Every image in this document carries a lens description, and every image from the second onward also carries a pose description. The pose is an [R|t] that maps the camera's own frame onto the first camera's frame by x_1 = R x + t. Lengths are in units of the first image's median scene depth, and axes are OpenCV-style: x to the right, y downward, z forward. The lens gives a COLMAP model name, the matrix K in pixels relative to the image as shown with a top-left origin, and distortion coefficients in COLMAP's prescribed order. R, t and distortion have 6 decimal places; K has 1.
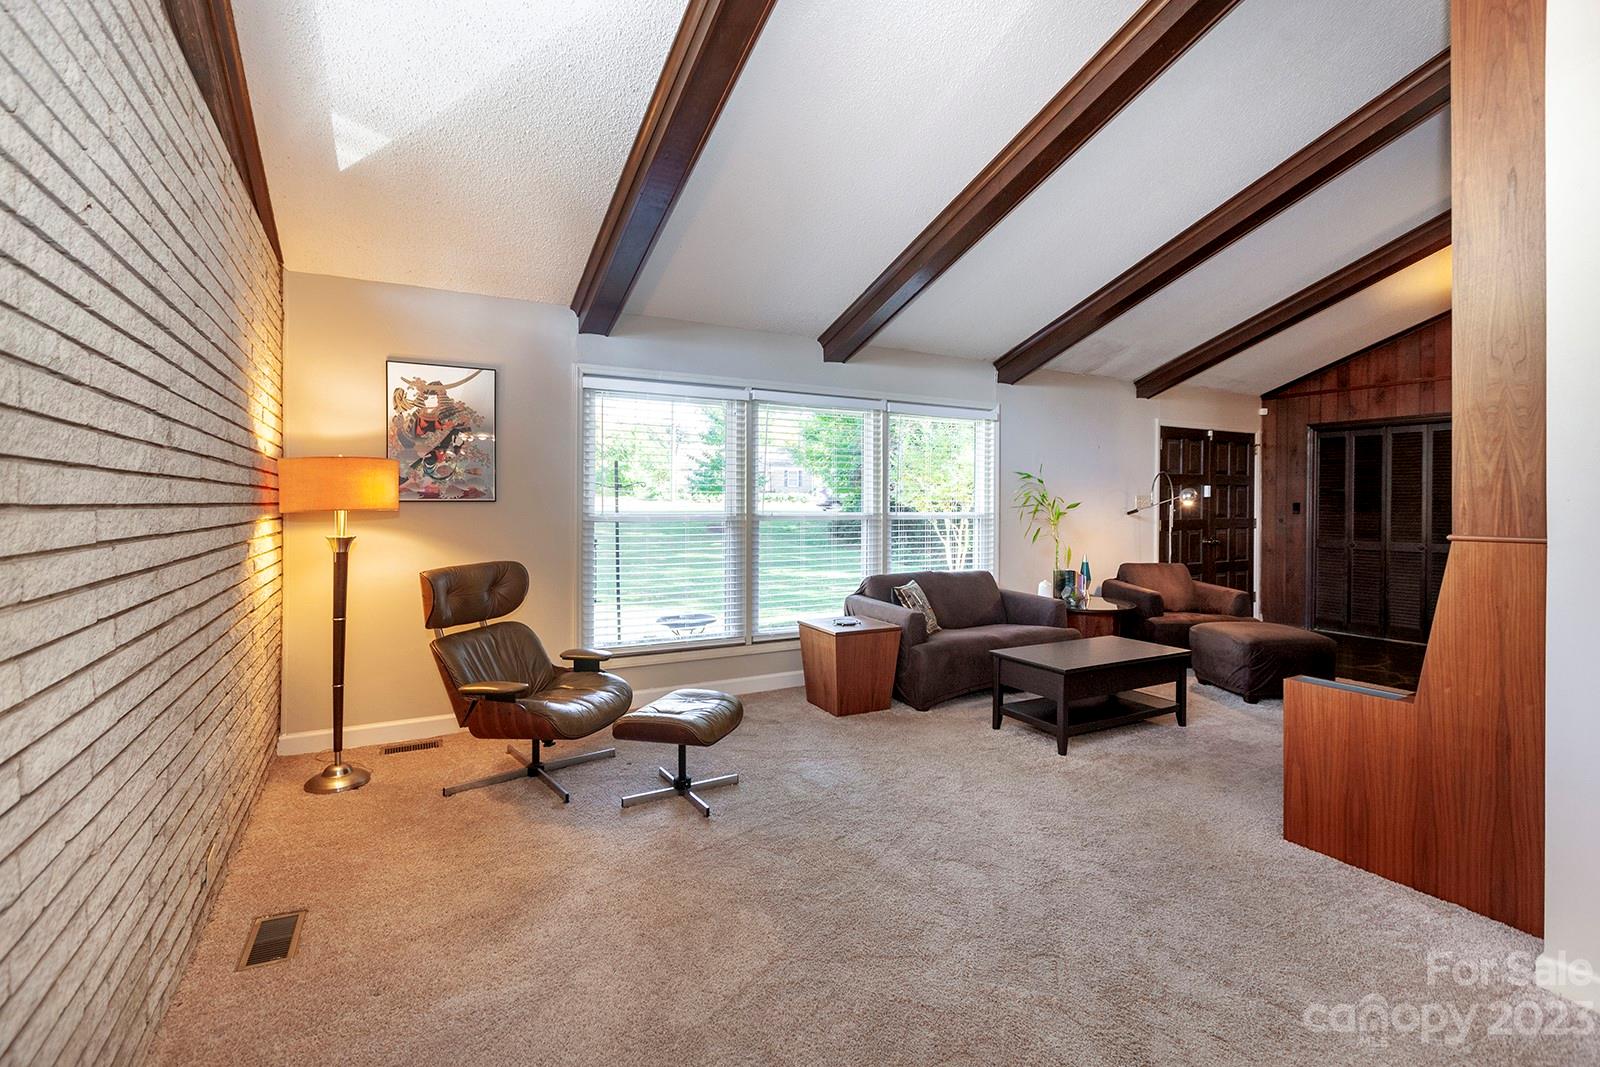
lens RADIAL K [[729.8, 0, 801.5], [0, 729.8, 508.6], [0, 0, 1]] dist [-0.001381, -0.000447]
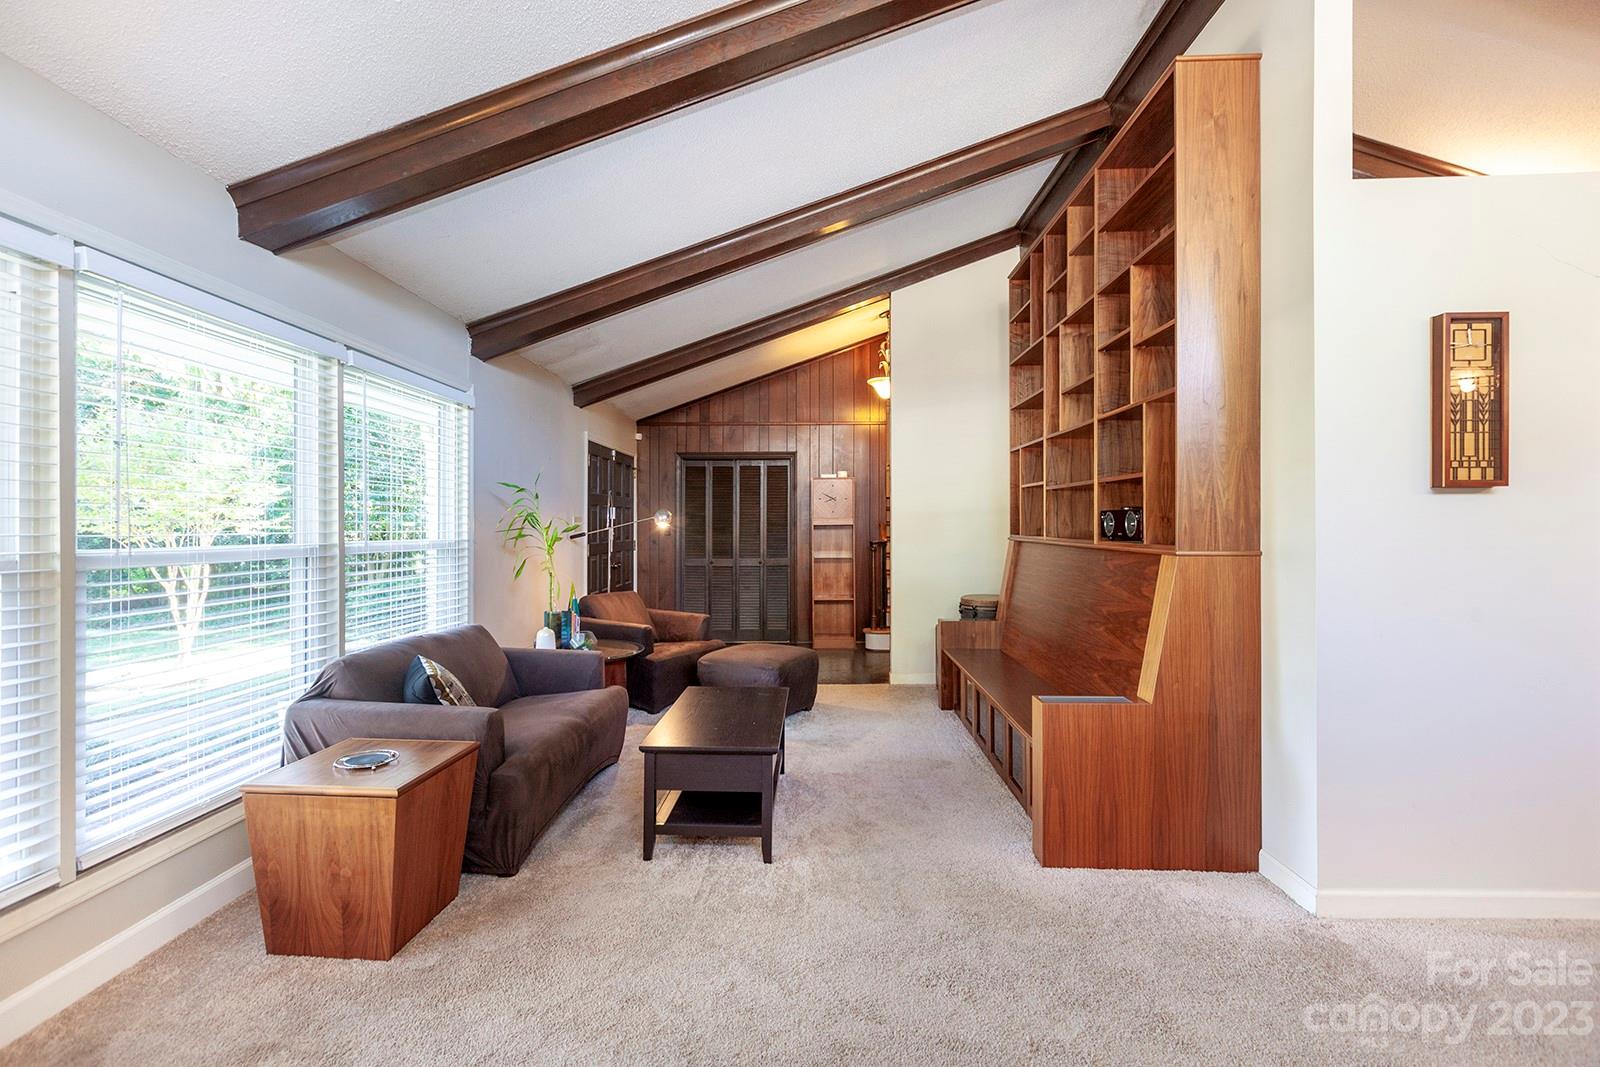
lens RADIAL K [[724.1, 0, 797.3], [0, 724.1, 525.0], [0, 0, 1]] dist [-0.000315, -0.000224]
pose [[0.522555, -0.000936, 0.852605, -0.178648], [0.009058, 0.999949, -0.004454, -0.002484], [-0.852558, 0.010050, 0.522536, 0.406573]]
